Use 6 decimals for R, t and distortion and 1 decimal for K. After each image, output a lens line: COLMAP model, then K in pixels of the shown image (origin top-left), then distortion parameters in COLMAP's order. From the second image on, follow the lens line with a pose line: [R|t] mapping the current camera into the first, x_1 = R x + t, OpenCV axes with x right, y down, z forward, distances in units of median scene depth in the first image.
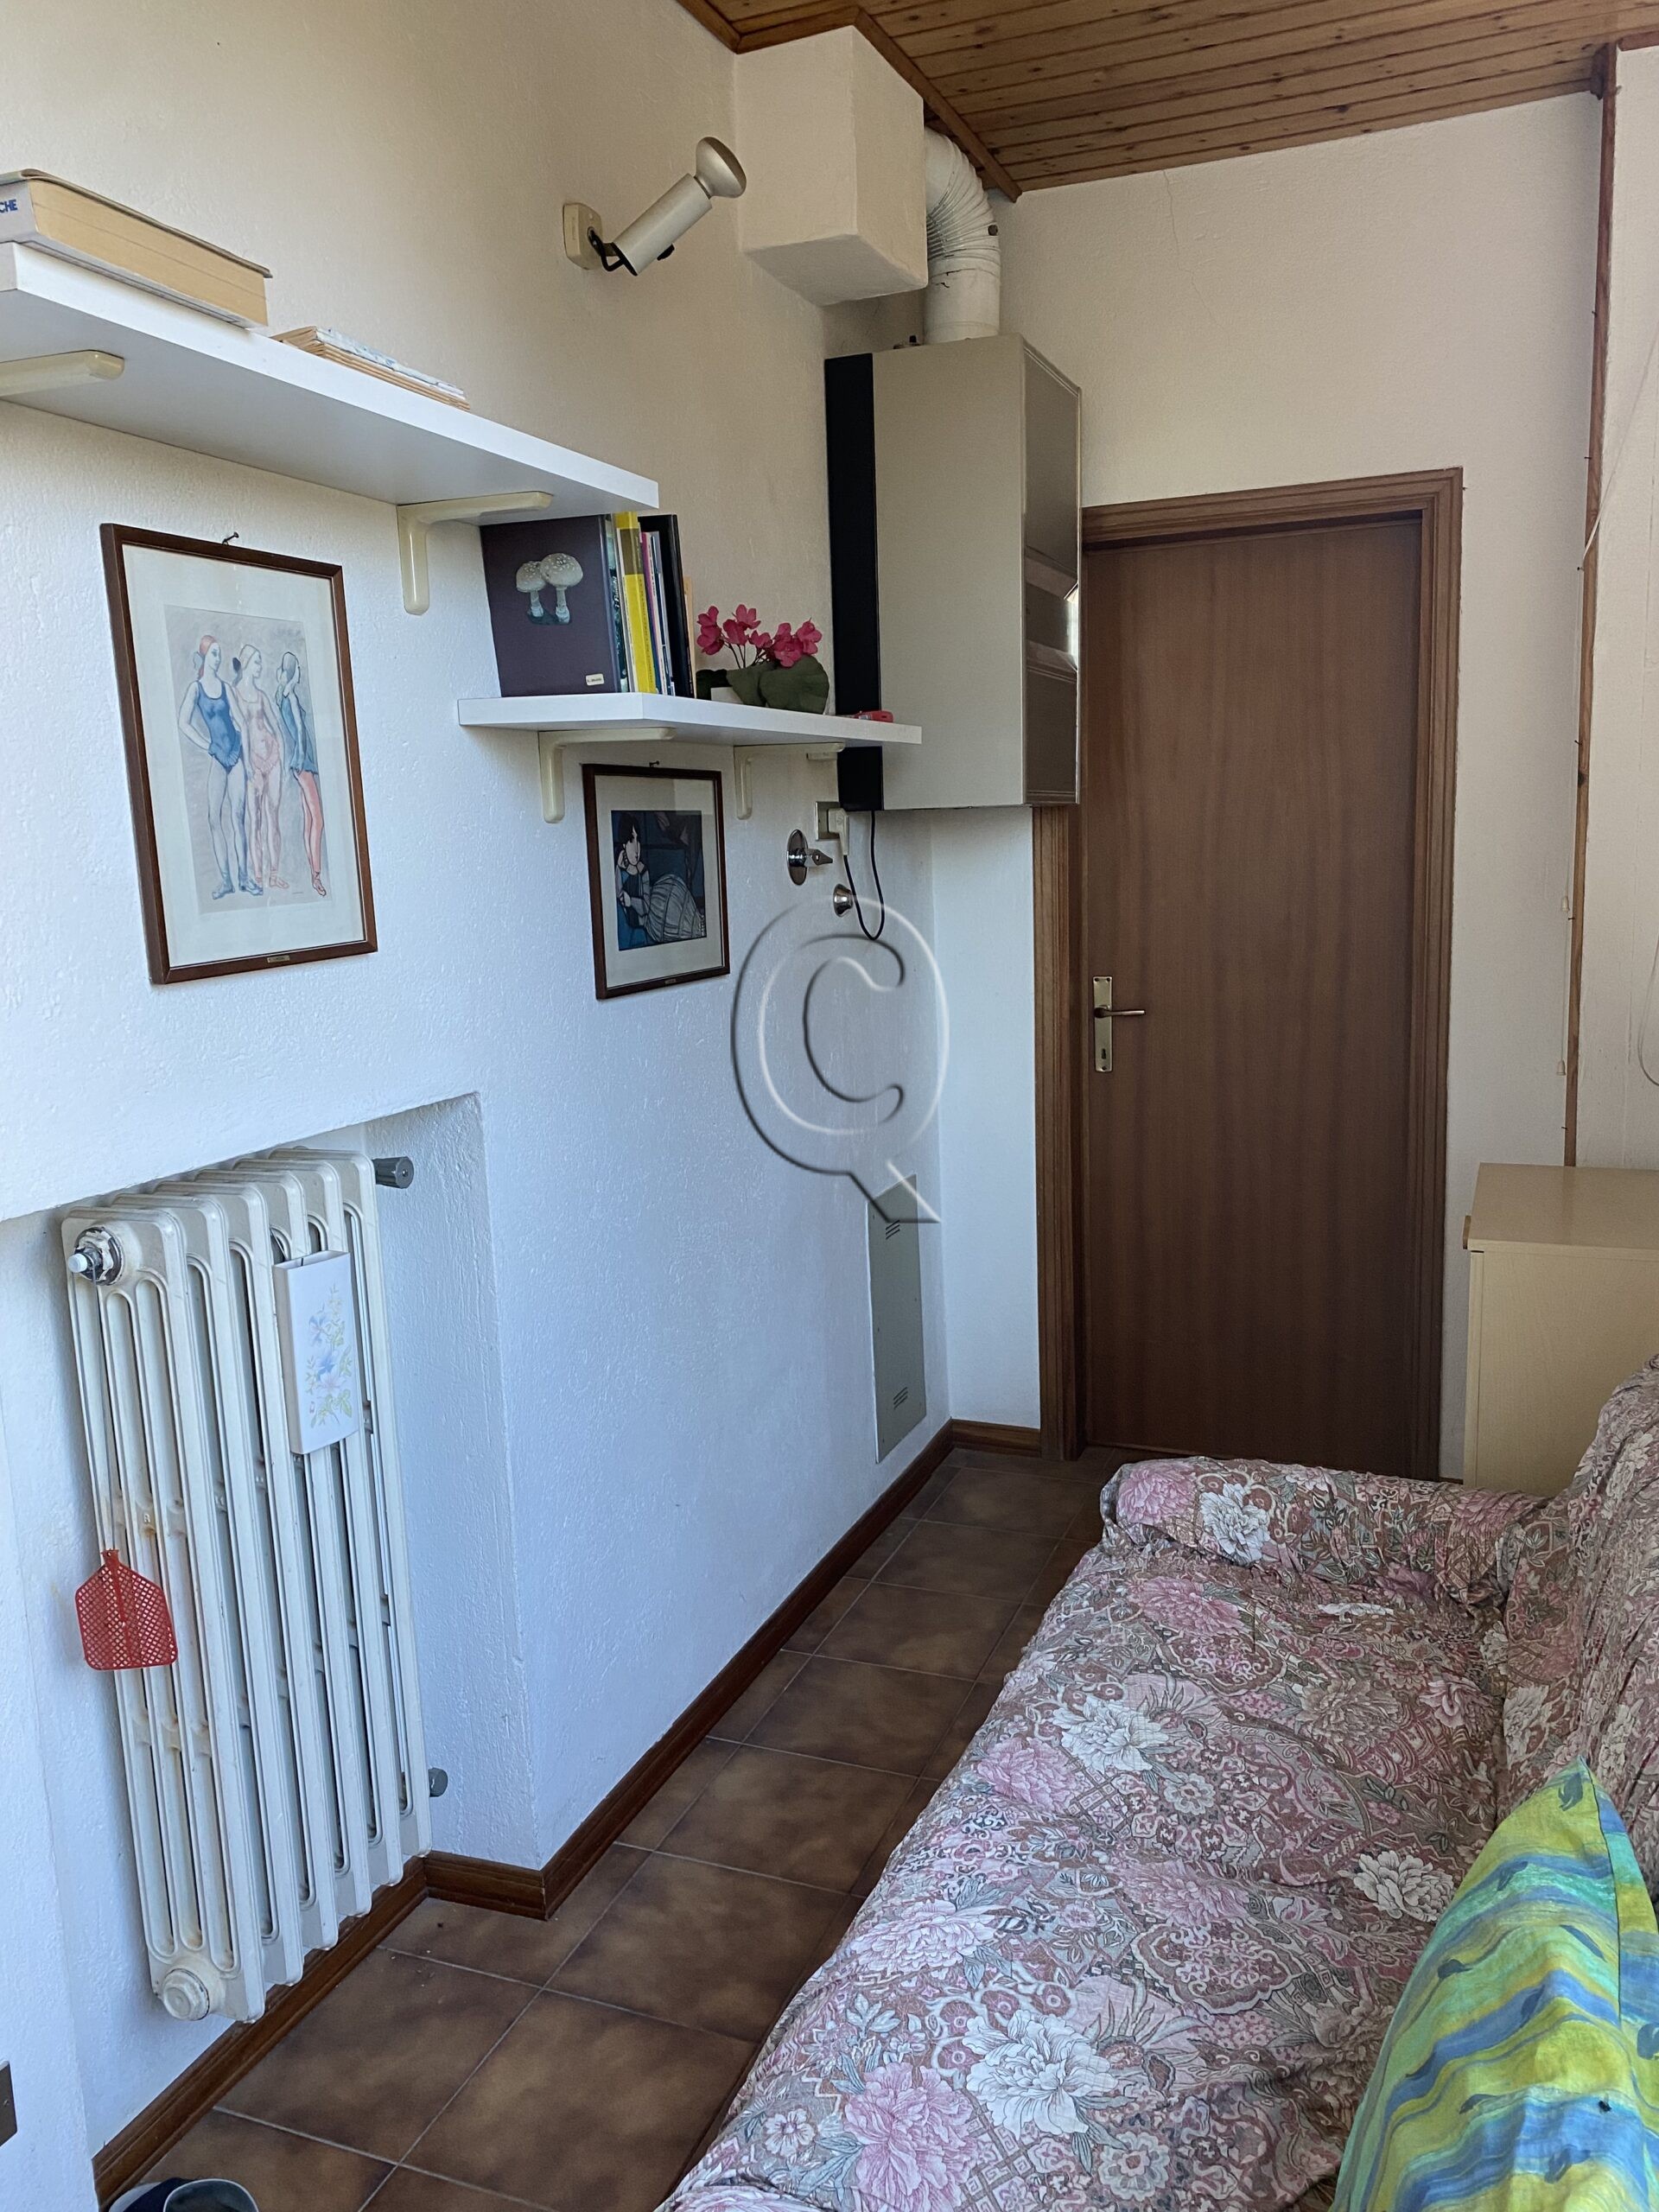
lens RADIAL K [[1676.9, 0, 829.5], [0, 1676.9, 1106.0], [0, 0, 1]] dist [0.018974, -0.012418]
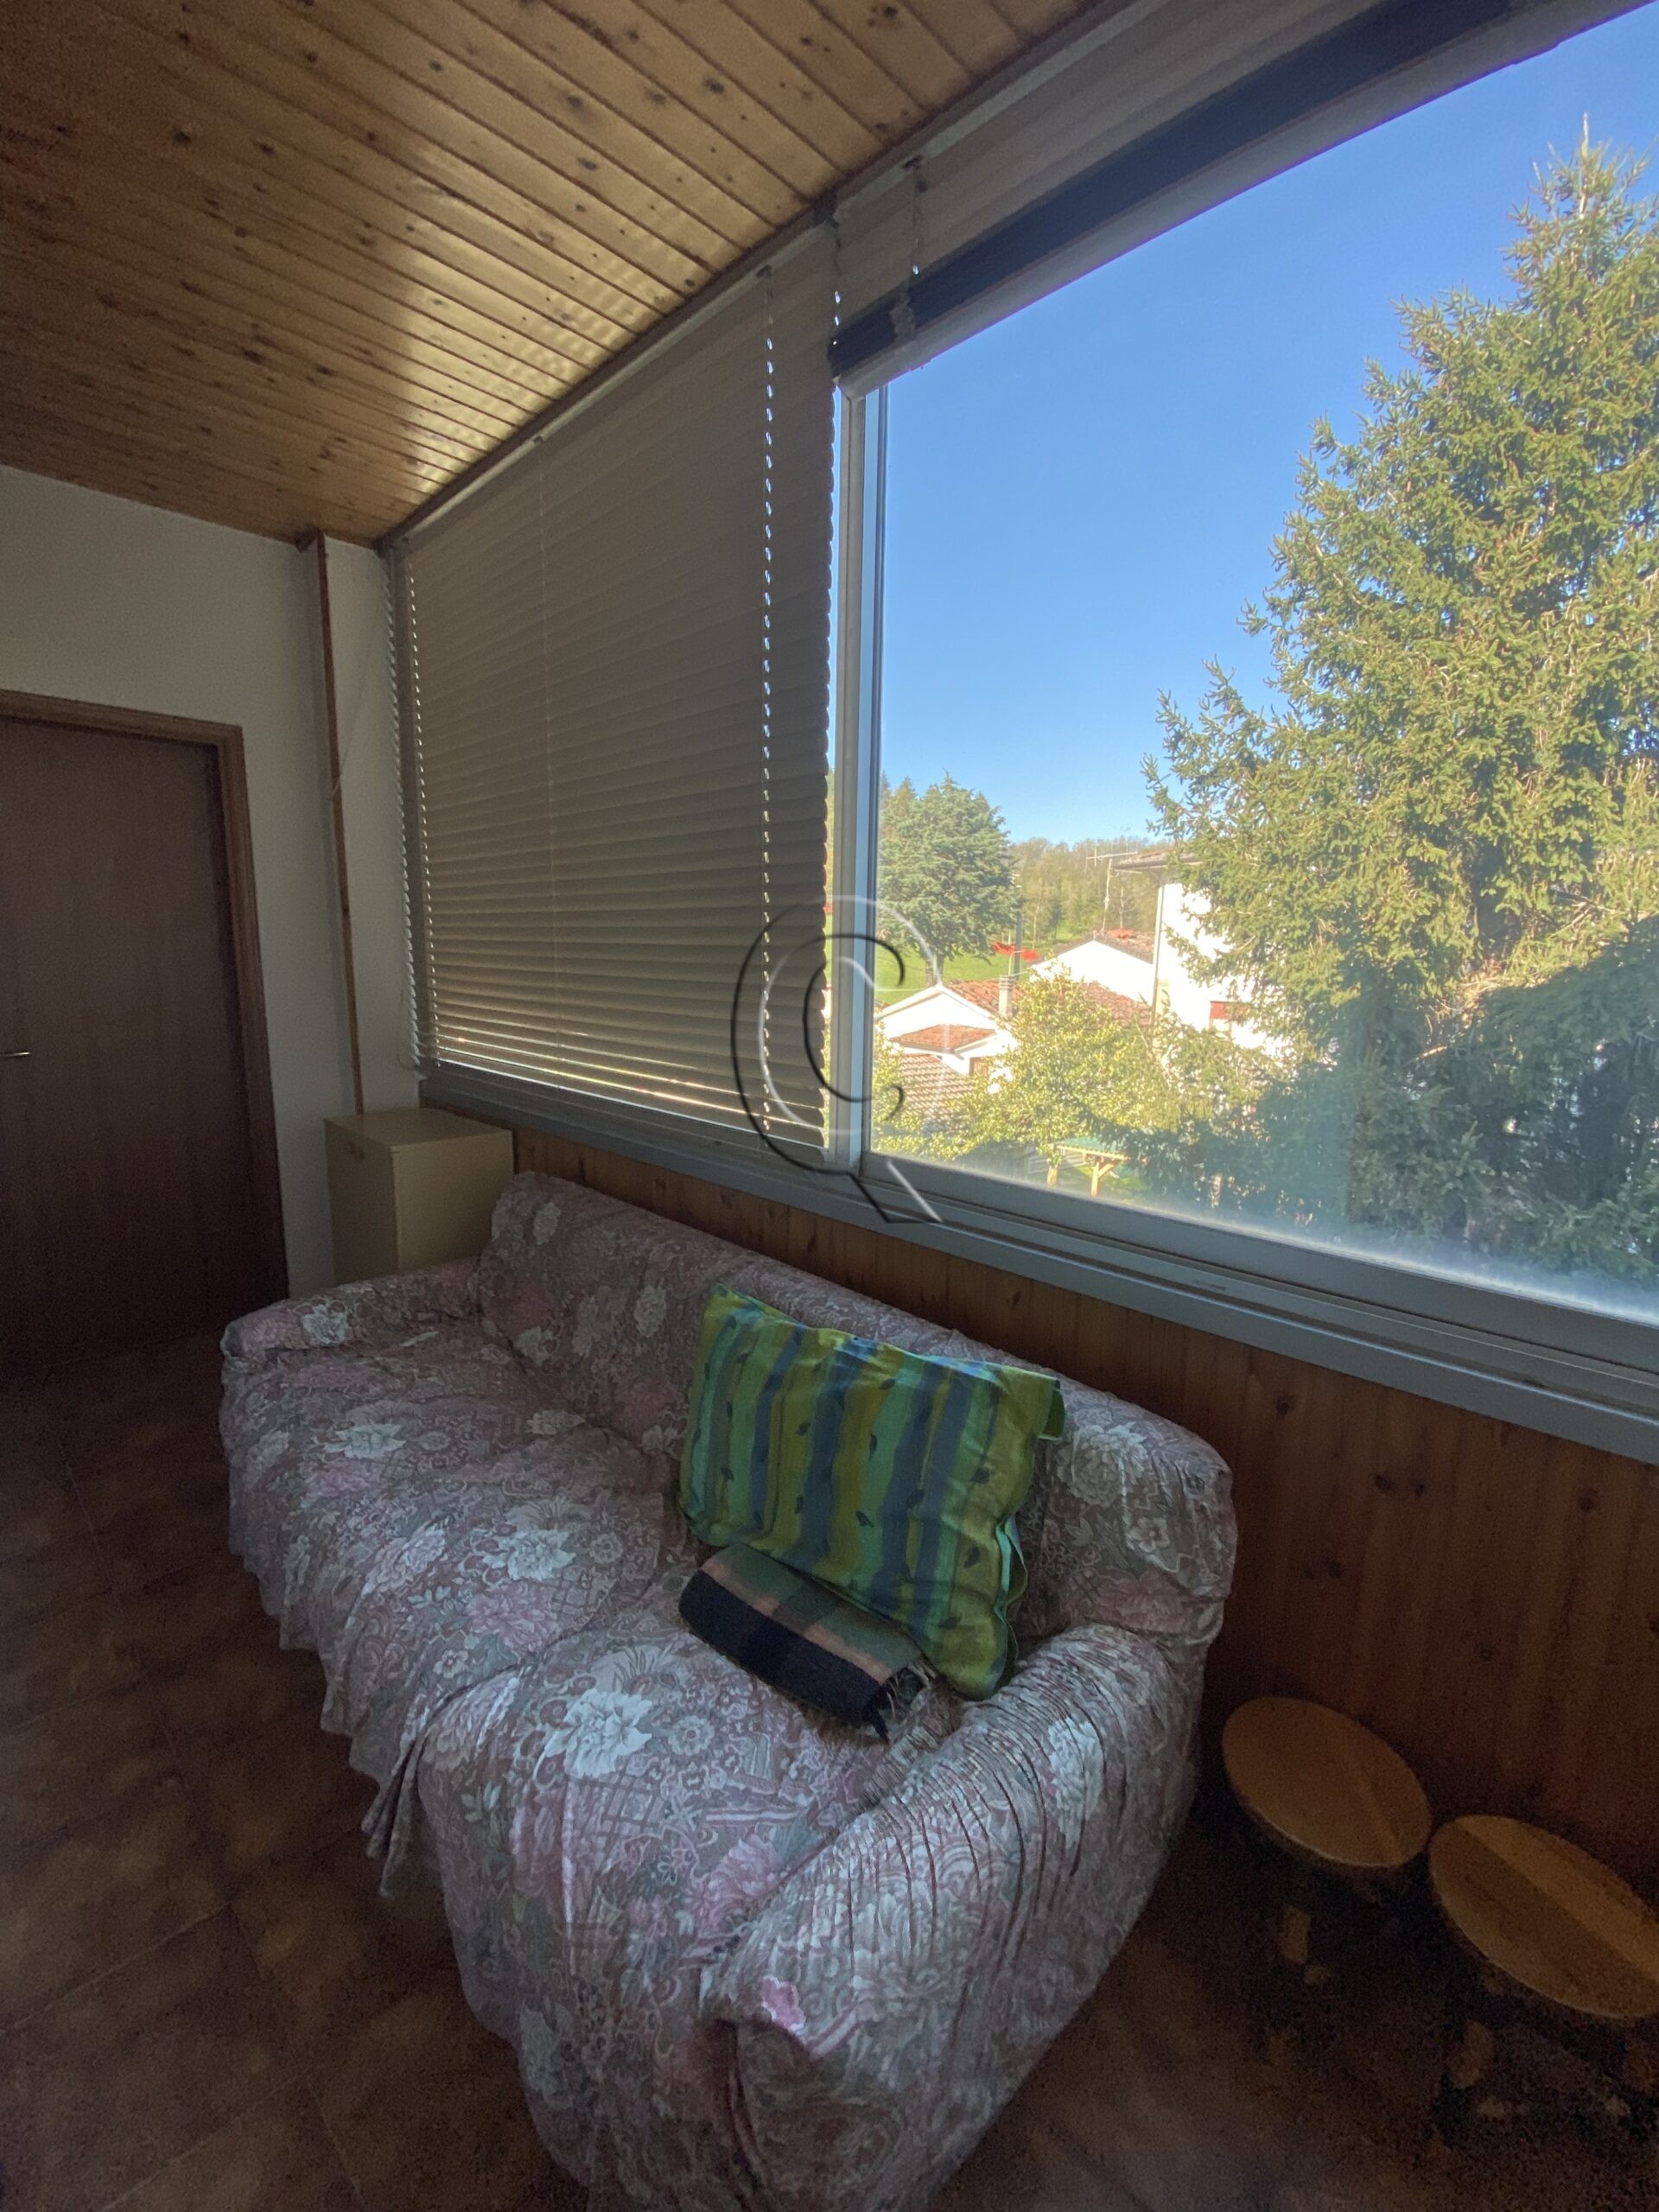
lens RADIAL K [[898.7, 0, 831.1], [0, 898.7, 1094.2], [0, 0, 1]] dist [0.019405, -0.018344]
pose [[0.371968, -0.096828, 0.923182, -0.424821], [0.122787, 0.990938, 0.054462, 0.029810], [-0.920089, 0.093096, 0.380486, 0.168045]]
